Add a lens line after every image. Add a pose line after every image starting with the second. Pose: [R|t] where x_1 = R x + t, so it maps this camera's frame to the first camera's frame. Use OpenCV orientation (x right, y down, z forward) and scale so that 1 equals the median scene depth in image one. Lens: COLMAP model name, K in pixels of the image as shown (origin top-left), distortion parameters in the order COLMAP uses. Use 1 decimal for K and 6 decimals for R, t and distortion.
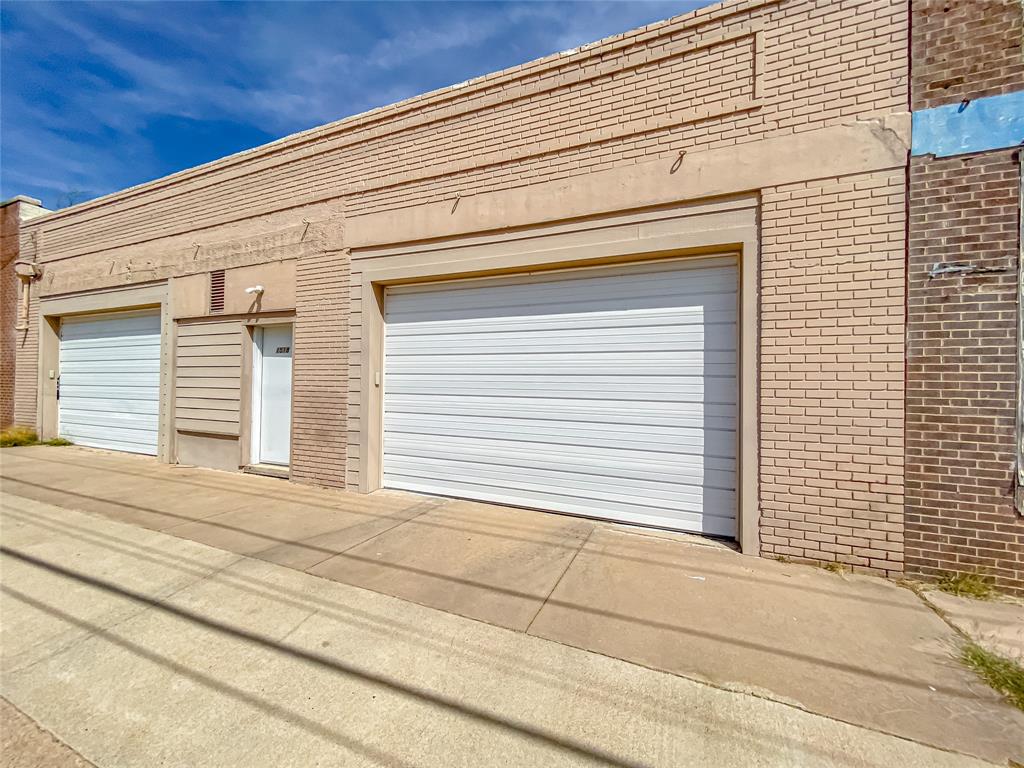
lens RADIAL K [[420.7, 0, 501.9], [0, 420.7, 380.7], [0, 0, 1]] dist [0.003021, -0.001116]
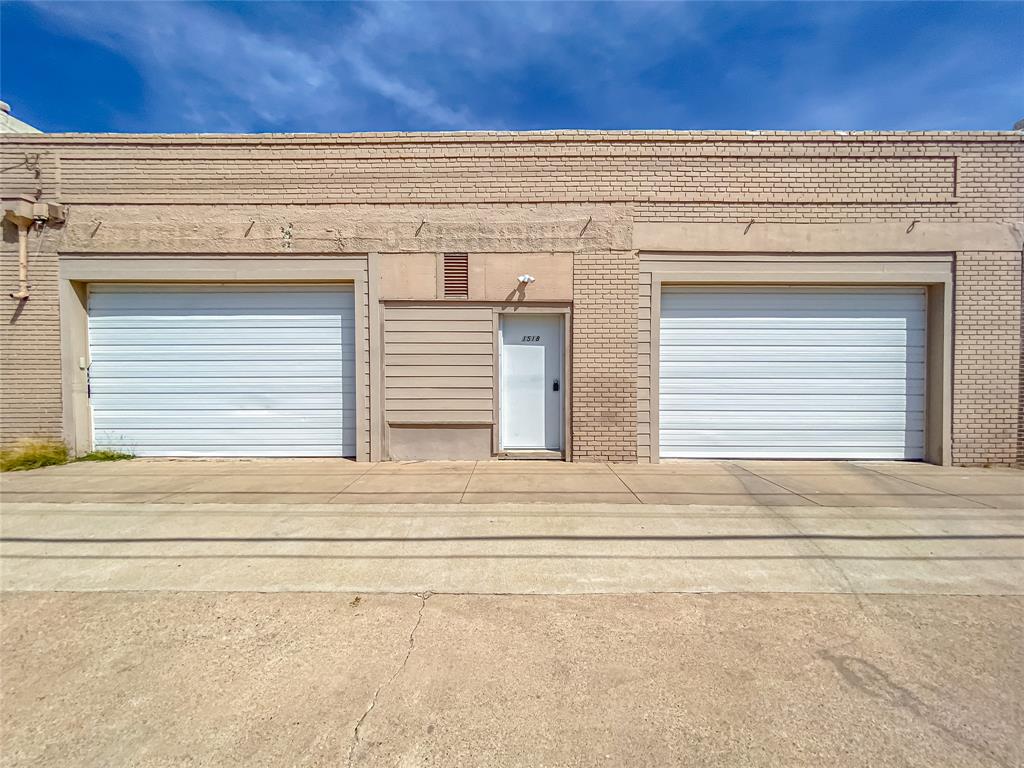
lens RADIAL K [[420.7, 0, 517.5], [0, 420.7, 381.2], [0, 0, 1]] dist [0.003021, -0.001116]
pose [[0.918222, -0.024883, 0.395283, -1.235398], [0.008374, 0.999021, 0.043437, -0.016786], [-0.395977, -0.036575, 0.917532, 0.090378]]
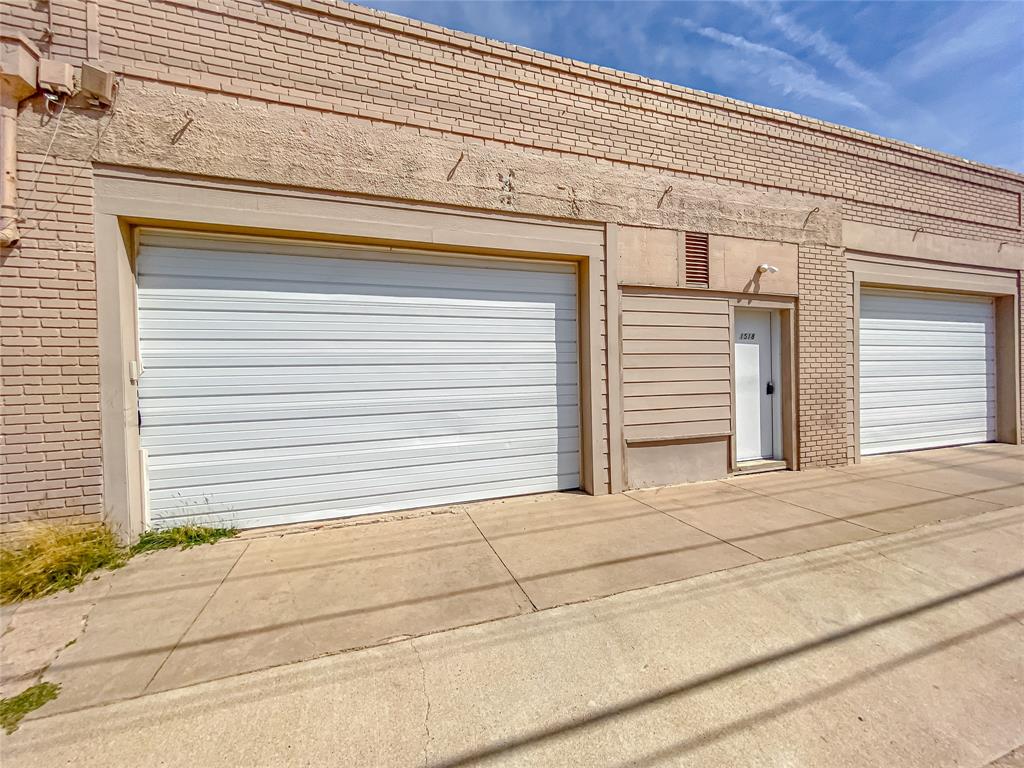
lens RADIAL K [[420.7, 0, 501.6], [0, 420.7, 379.8], [0, 0, 1]] dist [0.003021, -0.001116]
pose [[0.732804, -0.037429, 0.679409, -1.989489], [0.020202, 0.999243, 0.033259, -0.024282], [-0.680139, -0.010646, 0.733006, 0.887027]]
